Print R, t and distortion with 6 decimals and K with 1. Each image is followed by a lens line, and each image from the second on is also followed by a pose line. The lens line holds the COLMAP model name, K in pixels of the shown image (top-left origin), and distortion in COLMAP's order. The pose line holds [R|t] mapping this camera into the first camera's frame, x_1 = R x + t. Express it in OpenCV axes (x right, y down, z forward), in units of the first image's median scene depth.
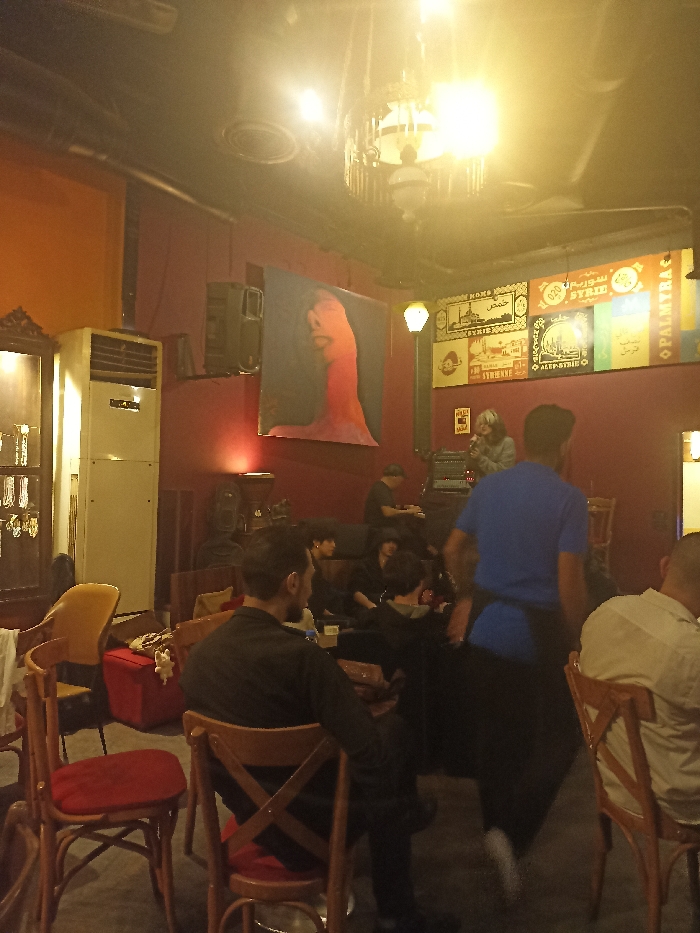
lens RADIAL K [[660.2, 0, 350.0], [0, 660.2, 466.5], [0, 0, 1]] dist [0.010397, -0.025052]
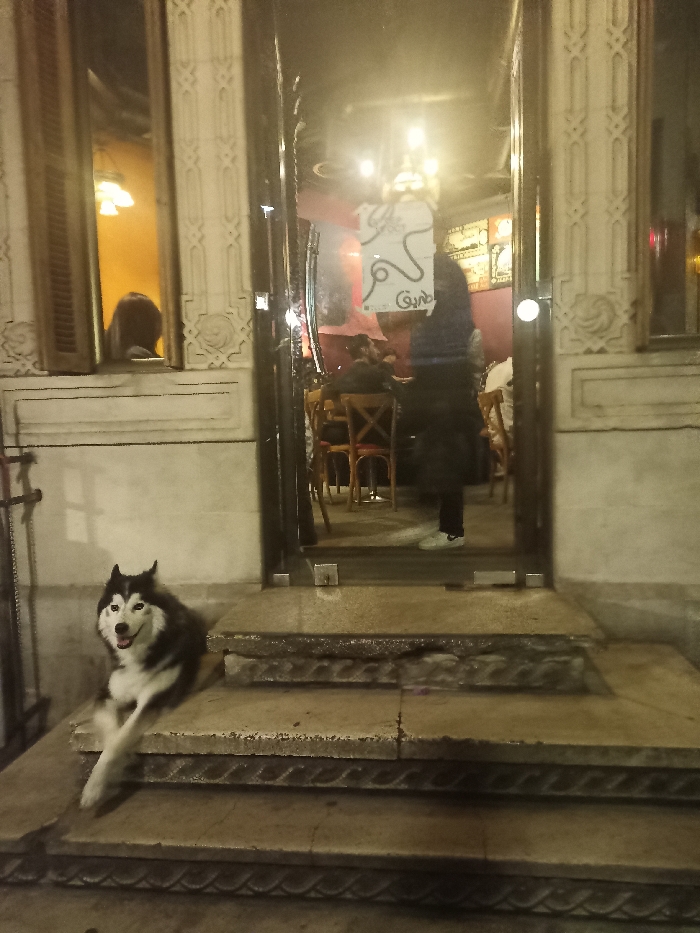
lens RADIAL K [[657.1, 0, 350.0], [0, 657.1, 466.5], [0, 0, 1]] dist [0.040741, -0.065876]
pose [[0.999128, -0.041613, 0.003349, -0.076982], [0.041035, 0.993676, 0.104522, 0.126327], [-0.007677, -0.104293, 0.994517, -0.668214]]
